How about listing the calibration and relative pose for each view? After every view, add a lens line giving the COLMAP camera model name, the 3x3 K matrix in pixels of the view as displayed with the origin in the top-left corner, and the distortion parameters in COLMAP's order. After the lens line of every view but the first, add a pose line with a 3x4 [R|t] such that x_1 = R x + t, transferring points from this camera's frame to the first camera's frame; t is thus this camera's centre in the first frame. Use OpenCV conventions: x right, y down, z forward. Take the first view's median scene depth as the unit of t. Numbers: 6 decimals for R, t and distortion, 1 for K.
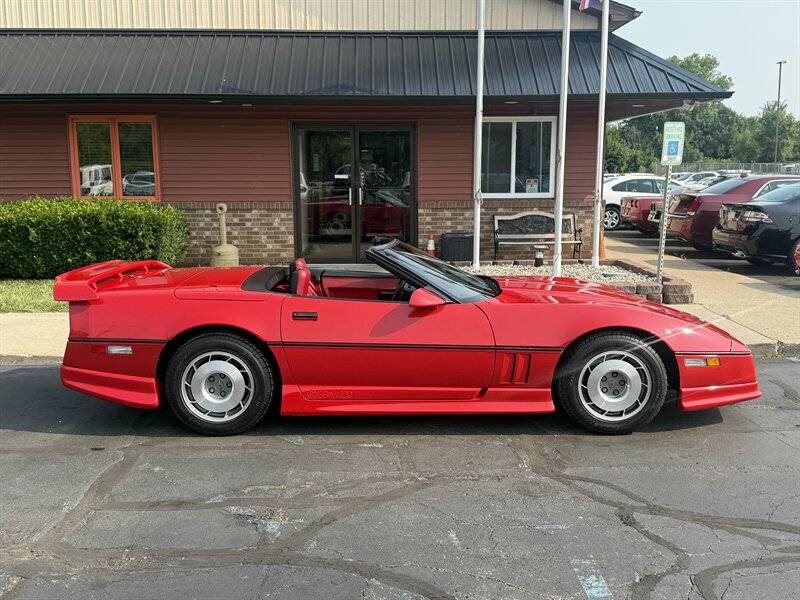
lens RADIAL K [[814.6, 0, 400.0], [0, 814.6, 300.0], [0, 0, 1]] dist [0.178314, -0.380001]
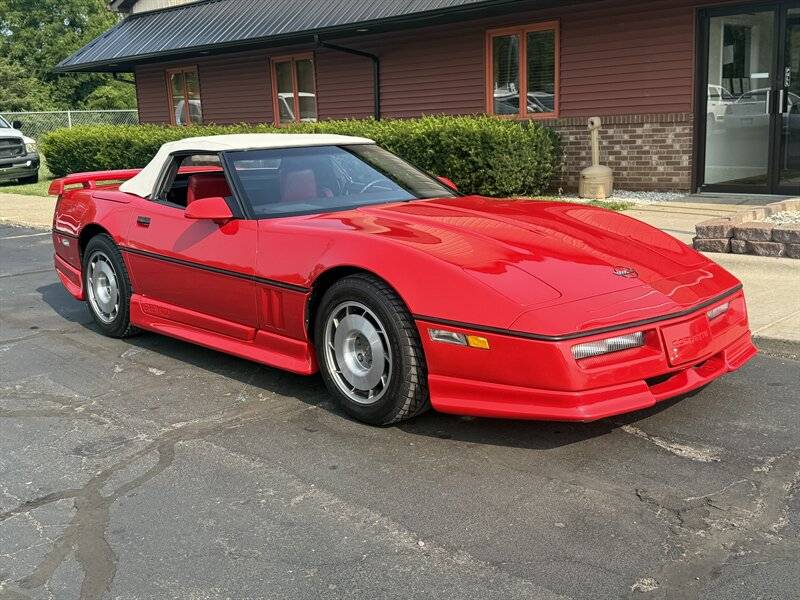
lens RADIAL K [[871.9, 0, 400.0], [0, 871.9, 300.0], [0, 0, 1]] dist [0.203318, -0.481320]
pose [[0.679434, 0.125887, -0.722857, 0.700941], [-0.075438, 0.991936, 0.101842, -0.014407], [0.729848, -0.014664, 0.683452, 0.458068]]
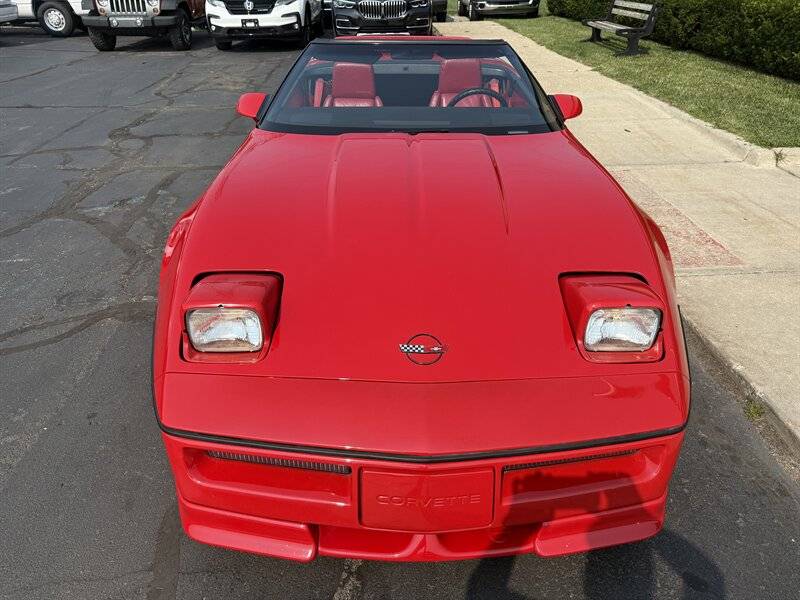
lens RADIAL K [[567.0, 0, 400.0], [0, 567.0, 300.0], [0, 0, 1]] dist [-0.001457, -0.004200]
pose [[0.019446, 0.509599, -0.860192, 0.565989], [-0.149525, 0.852161, 0.501461, -0.131452], [0.988567, 0.118869, 0.092769, 0.969490]]
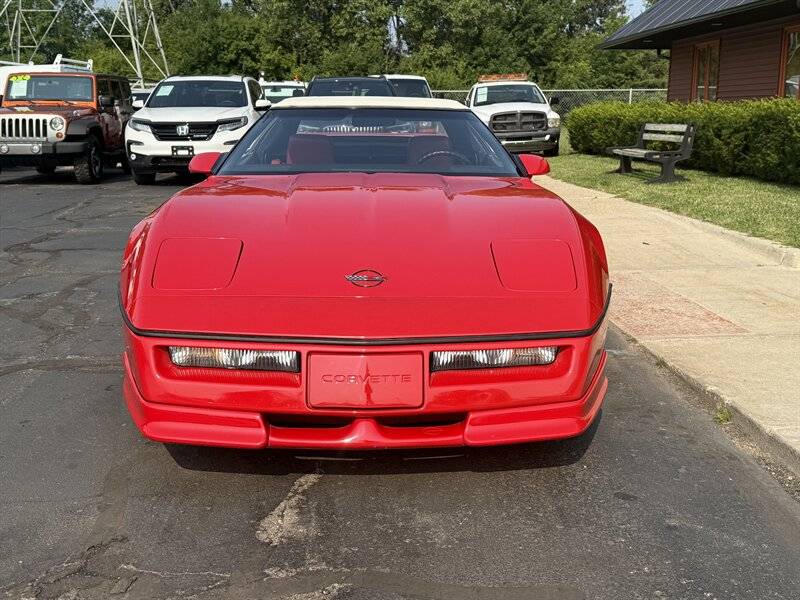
lens RADIAL K [[871.9, 0, 400.0], [0, 871.9, 300.0], [0, 0, 1]] dist [0.203318, -0.481320]
pose [[0.039017, 0.209512, -0.977027, 0.815985], [-0.151707, 0.967679, 0.201449, -0.068795], [0.987655, 0.140362, 0.069541, 0.994157]]
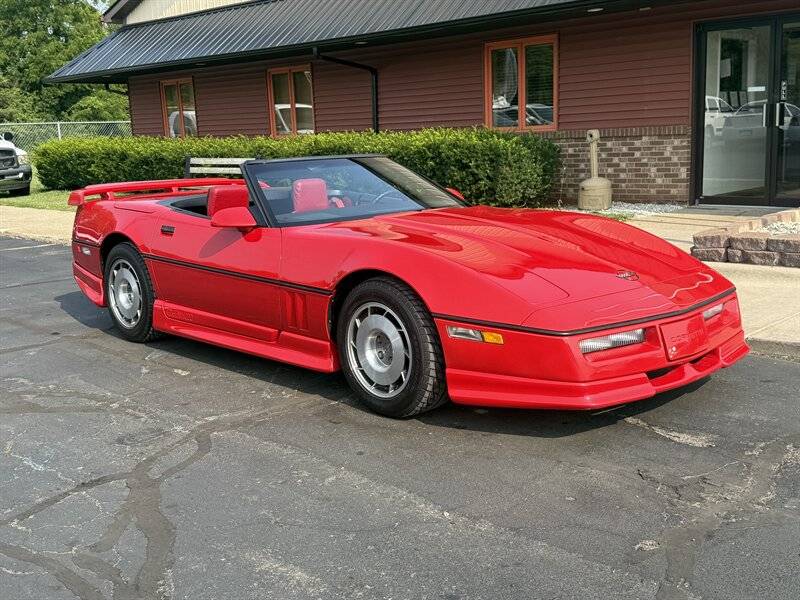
lens RADIAL K [[901.7, 0, 400.0], [0, 901.7, 300.0], [0, 0, 1]] dist [0.202407, -0.487796]
pose [[0.686265, 0.112287, -0.718632, 0.739983], [-0.075480, 0.993672, 0.083182, -0.008308], [0.723425, -0.002843, 0.690397, 0.393912]]
